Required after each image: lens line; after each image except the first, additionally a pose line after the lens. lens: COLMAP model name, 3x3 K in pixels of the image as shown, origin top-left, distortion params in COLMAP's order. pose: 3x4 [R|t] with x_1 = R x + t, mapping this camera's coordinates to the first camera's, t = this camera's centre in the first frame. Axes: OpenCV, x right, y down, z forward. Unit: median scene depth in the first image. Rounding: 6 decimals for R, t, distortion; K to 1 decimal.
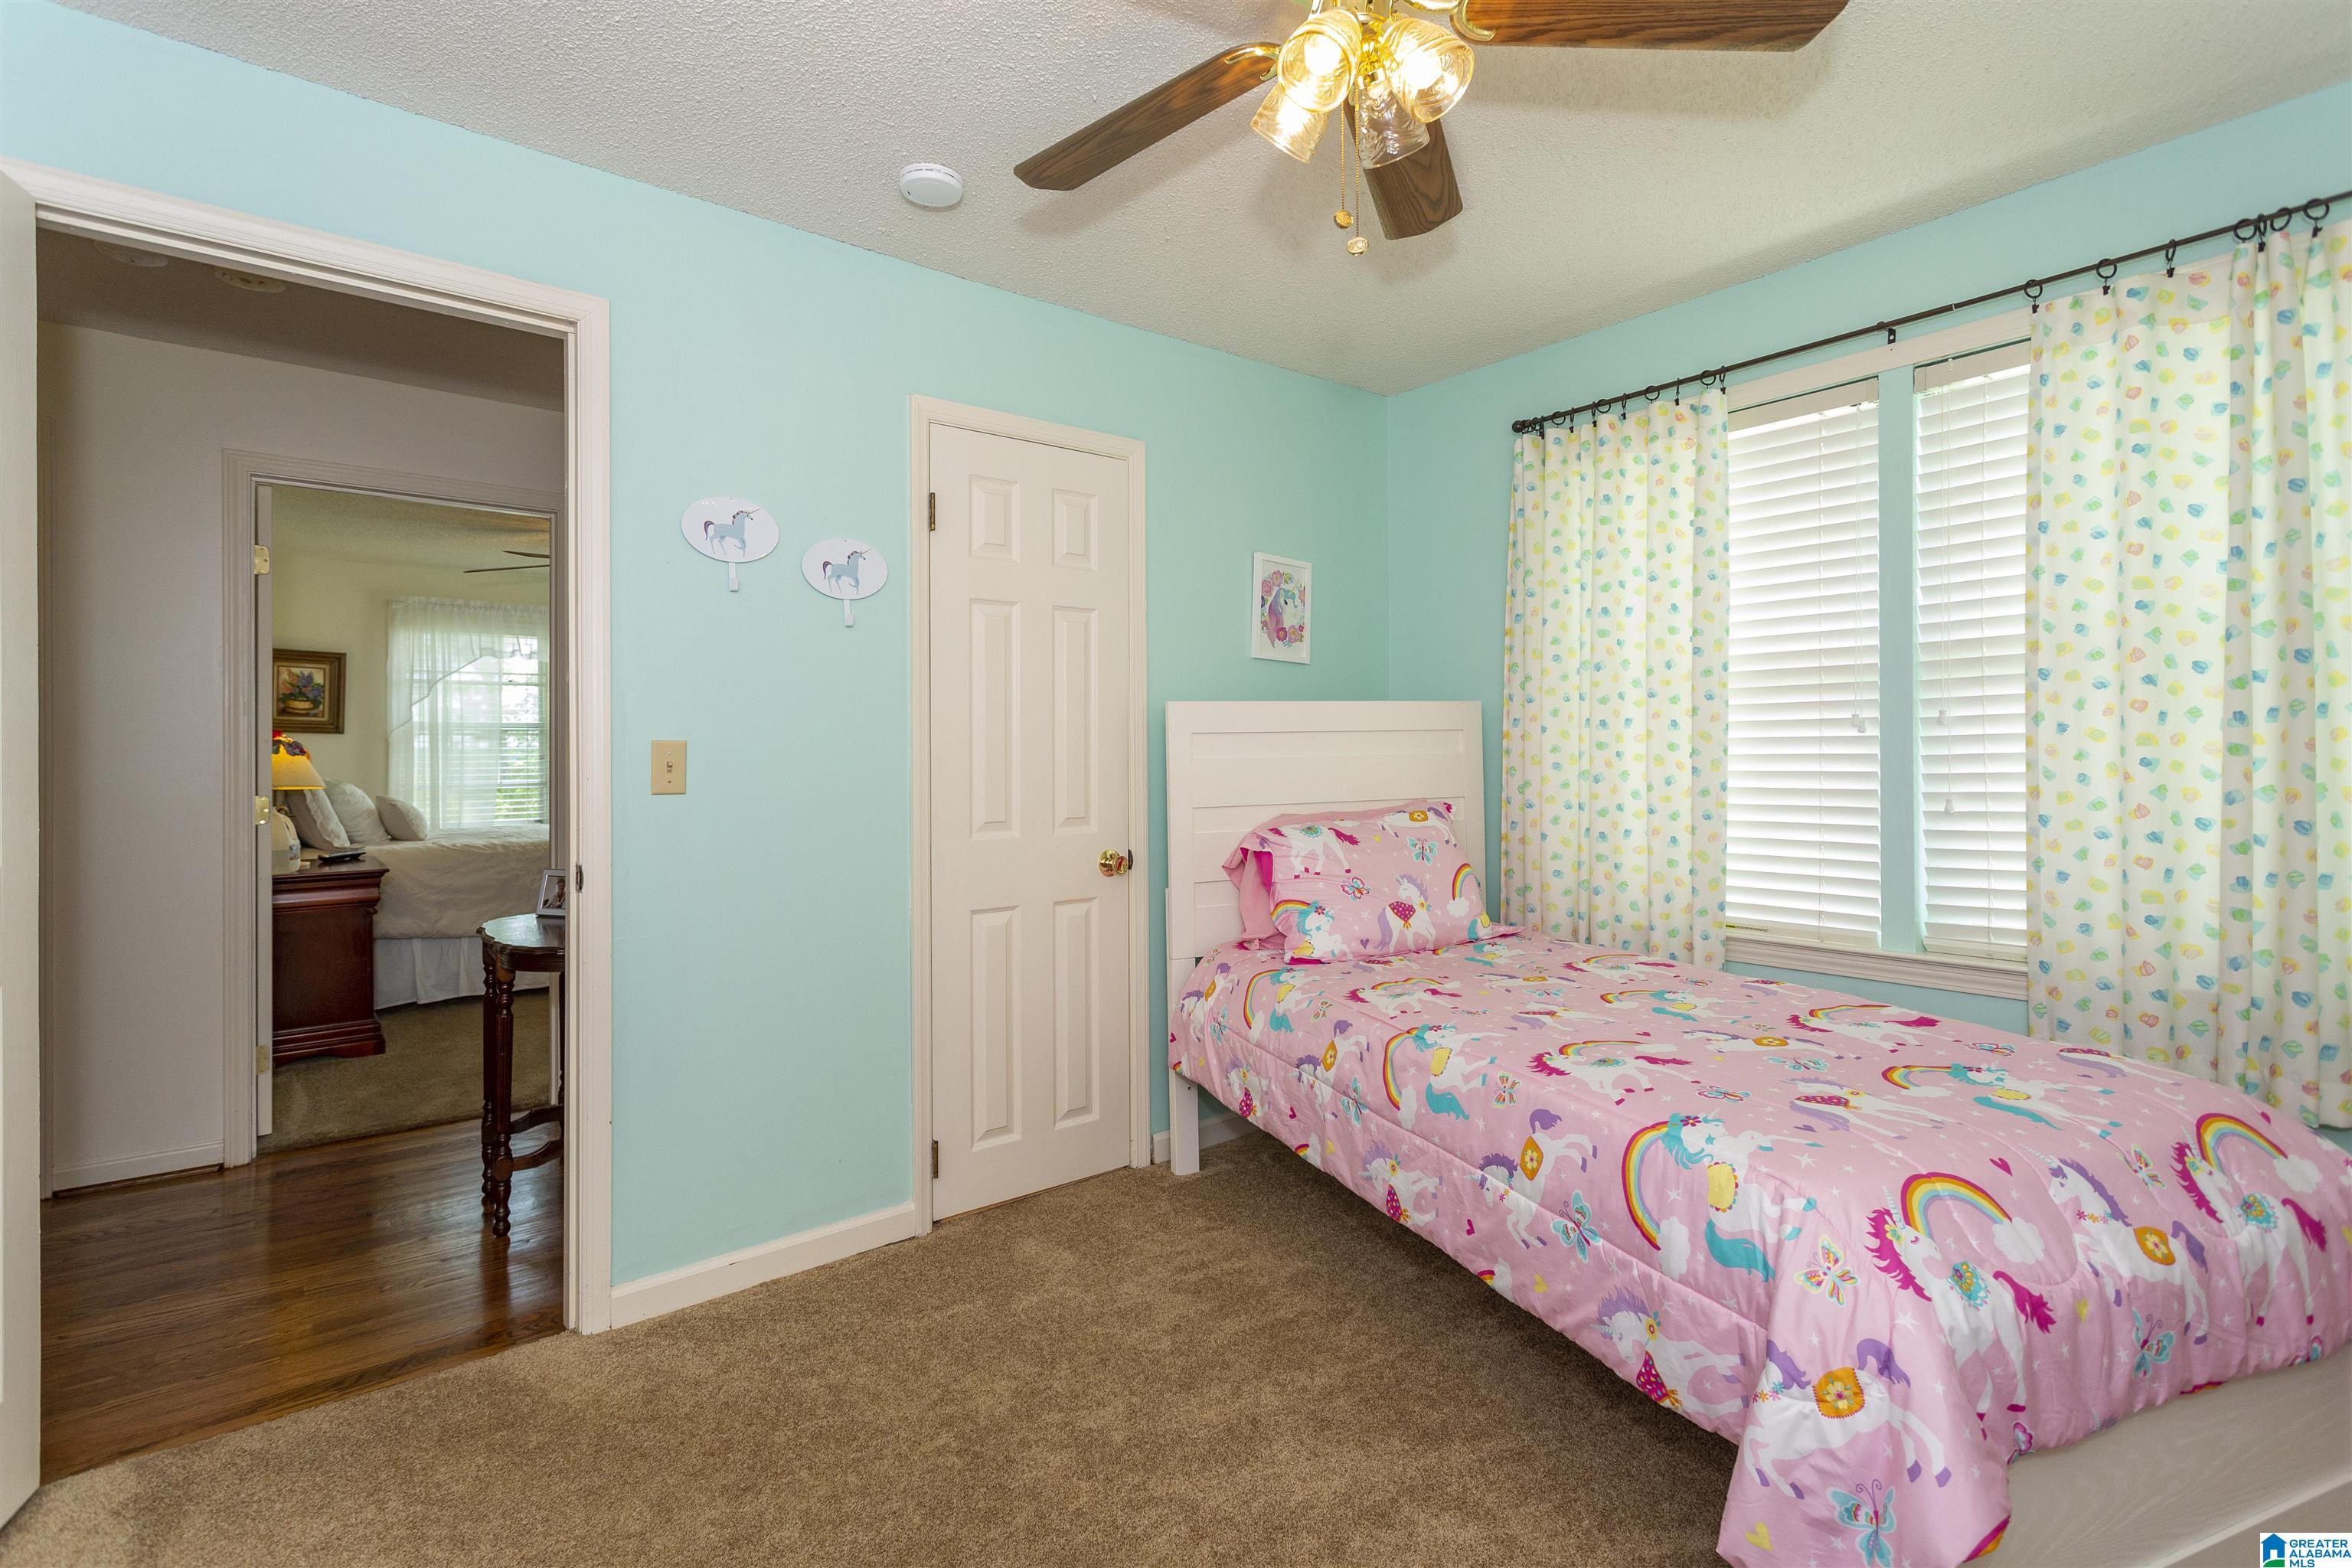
lens RADIAL K [[1134.1, 0, 1181.4], [0, 1134.1, 771.6], [0, 0, 1]] dist [0.003750, 0.000909]
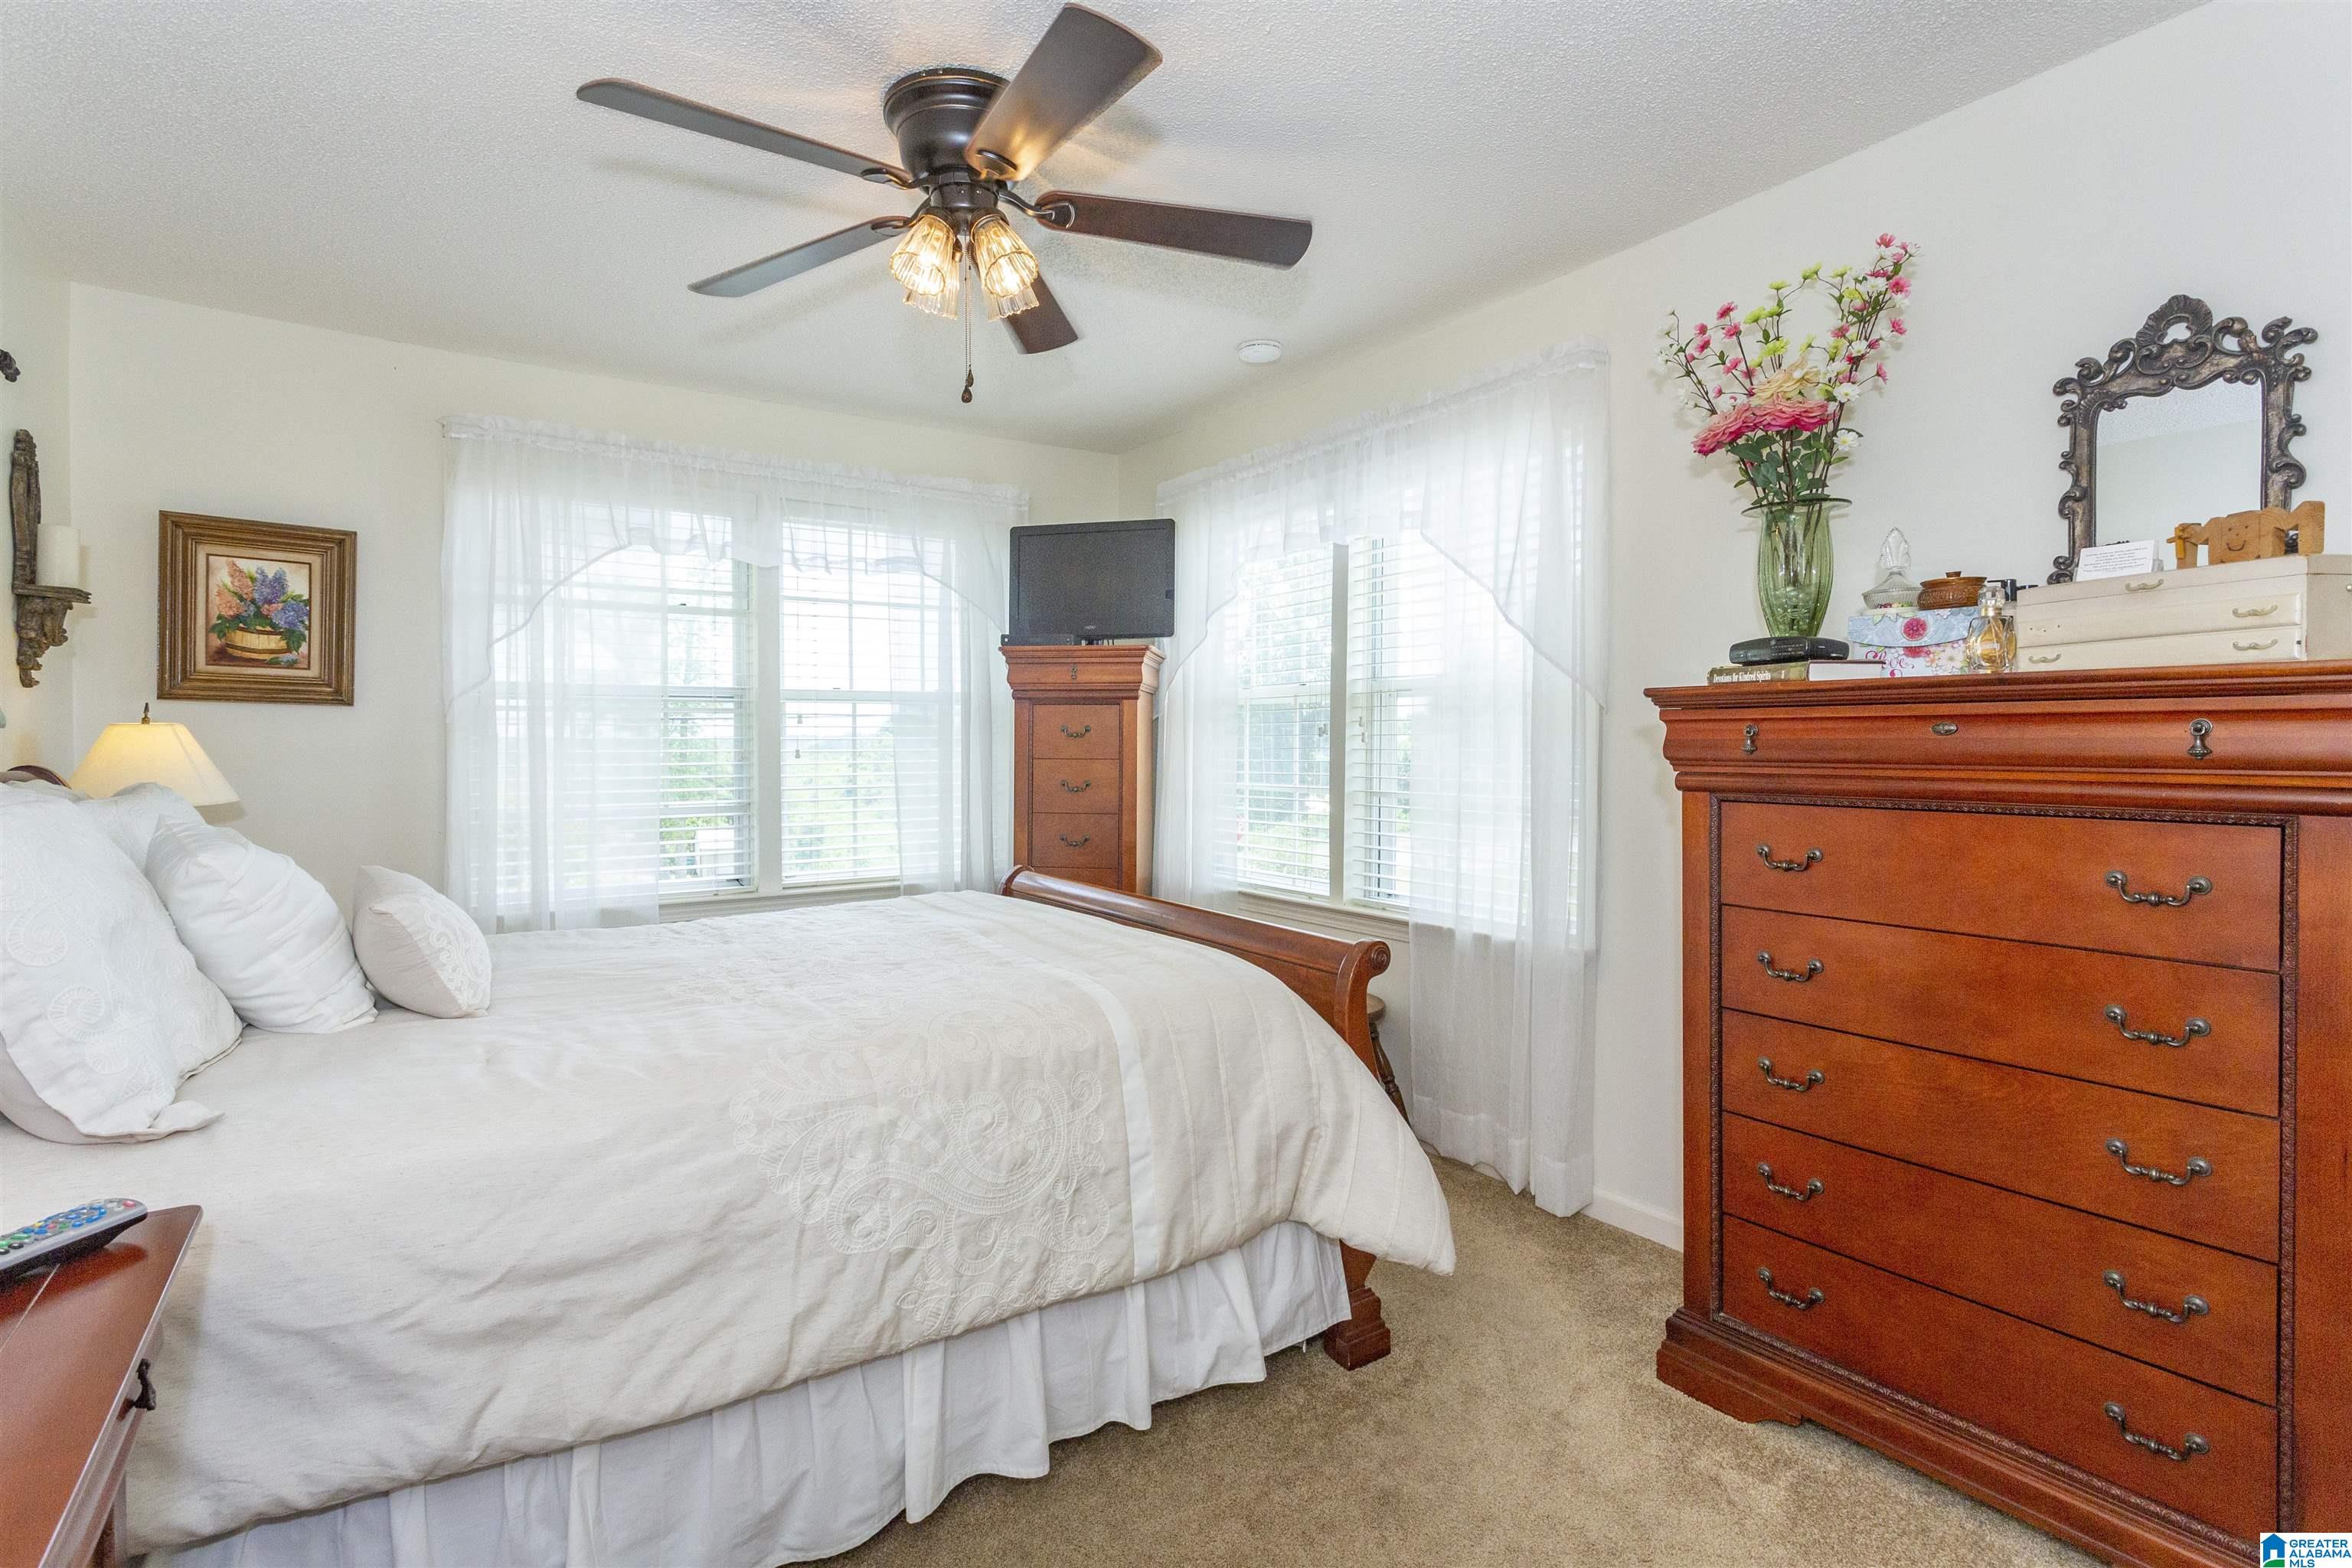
lens RADIAL K [[1134.1, 0, 1172.4], [0, 1134.1, 766.8], [0, 0, 1]] dist [0.003750, 0.000909]
pose [[0.995407, 0.007201, -0.095465, -1.154639], [-0.006763, 0.999965, 0.004915, -0.040690], [0.095497, -0.004247, 0.995421, 1.838066]]
